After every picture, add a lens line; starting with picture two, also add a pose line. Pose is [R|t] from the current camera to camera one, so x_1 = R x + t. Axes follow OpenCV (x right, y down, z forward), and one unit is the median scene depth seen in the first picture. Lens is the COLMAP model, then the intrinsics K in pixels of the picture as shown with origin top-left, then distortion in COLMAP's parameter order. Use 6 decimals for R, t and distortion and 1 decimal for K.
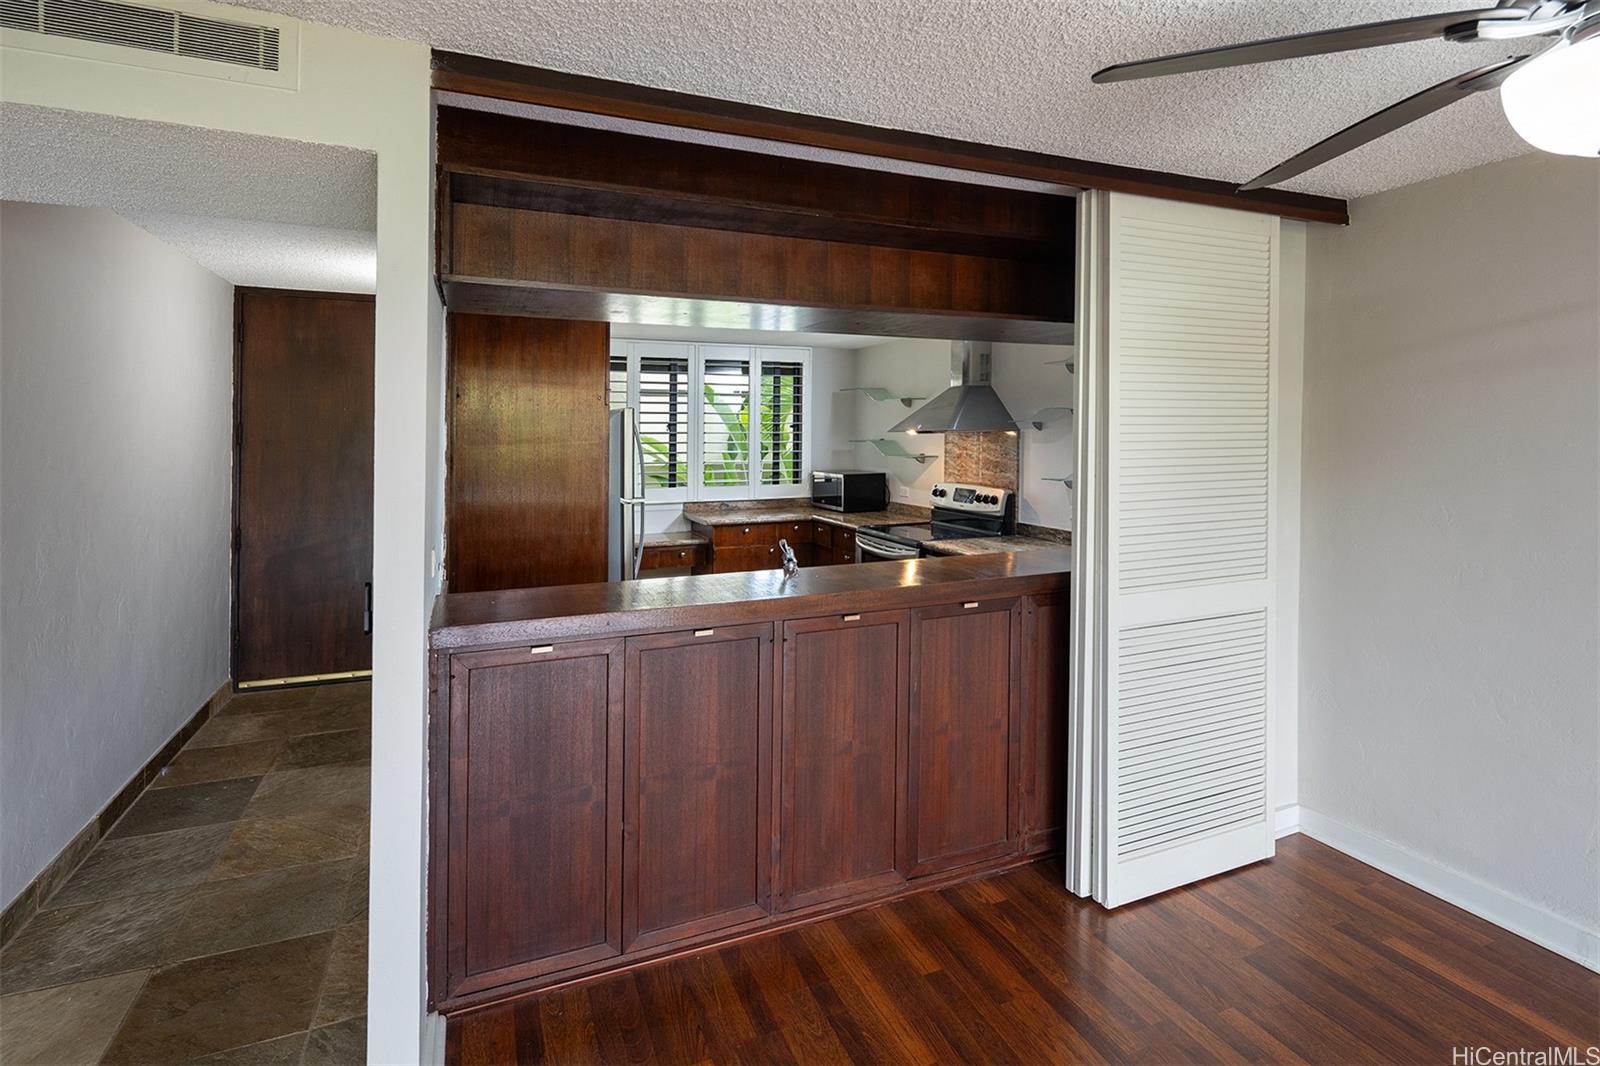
lens RADIAL K [[786.2, 0, 800.0], [0, 786.2, 526.6], [0, 0, 1]] dist [-0.001097, -0.003693]
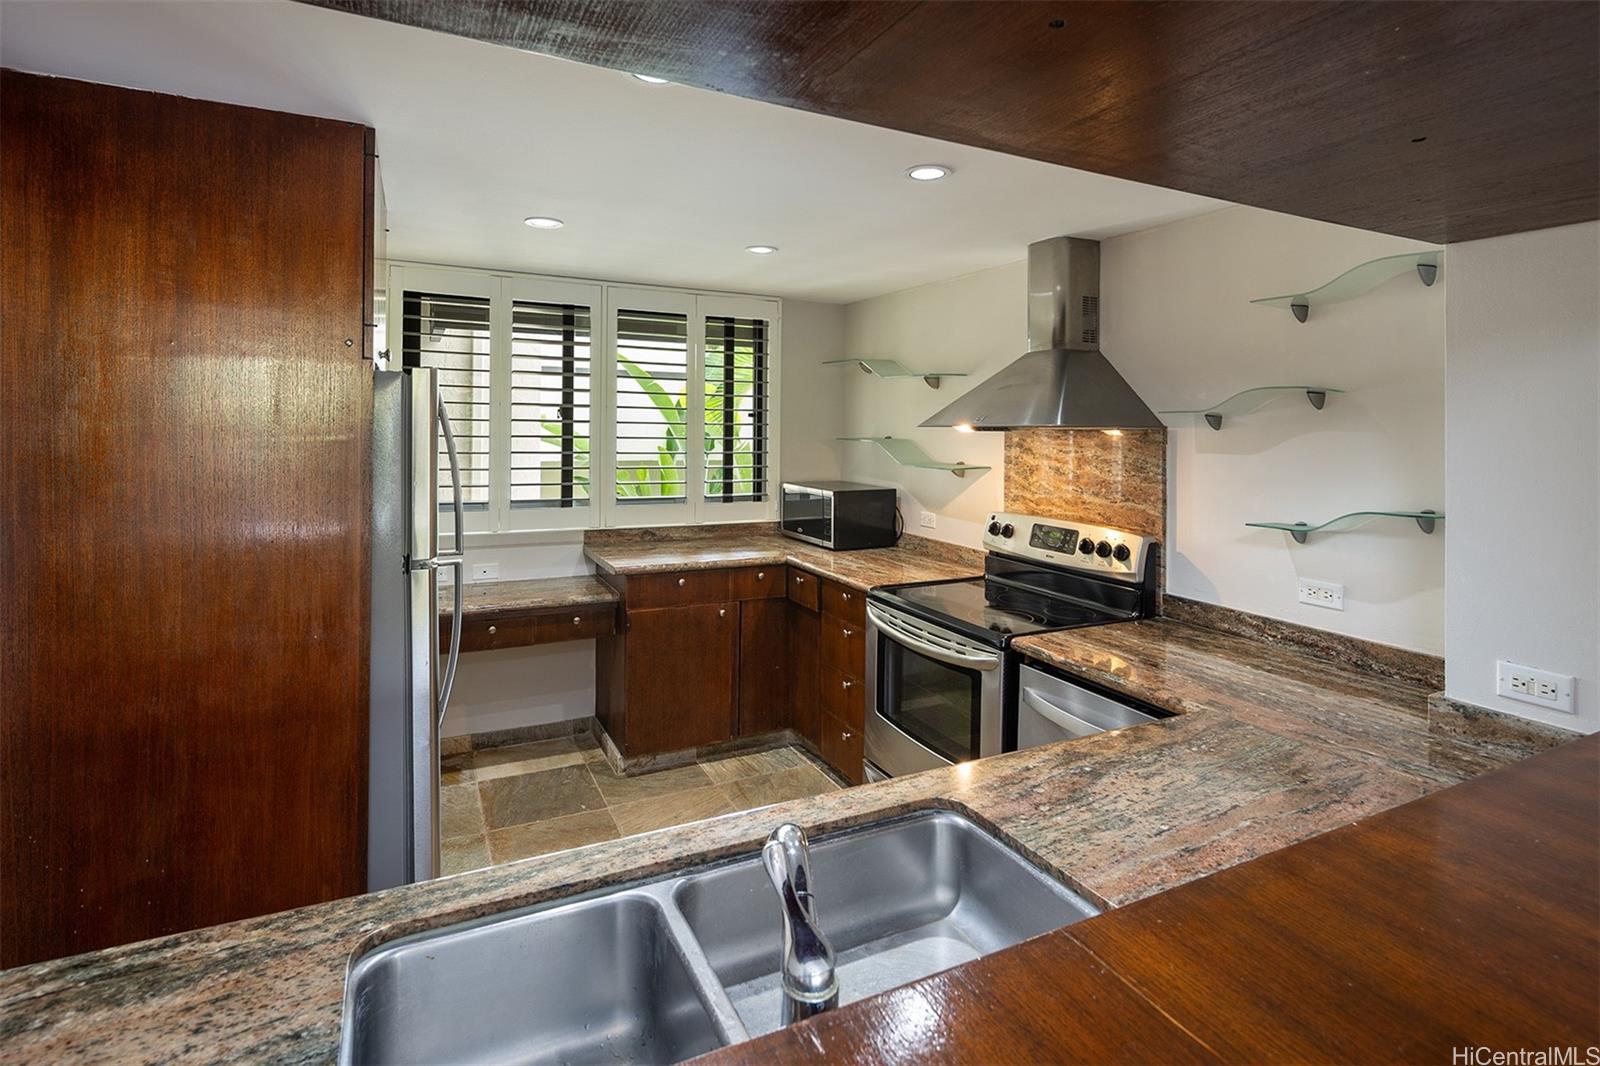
lens RADIAL K [[786.2, 0, 796.9], [0, 786.2, 525.2], [0, 0, 1]] dist [-0.001097, -0.003693]
pose [[0.998135, 0.010023, 0.060212, -0.013844], [-0.010581, 0.999904, 0.008946, -0.044670], [-0.060117, -0.009567, 0.998146, 0.364943]]
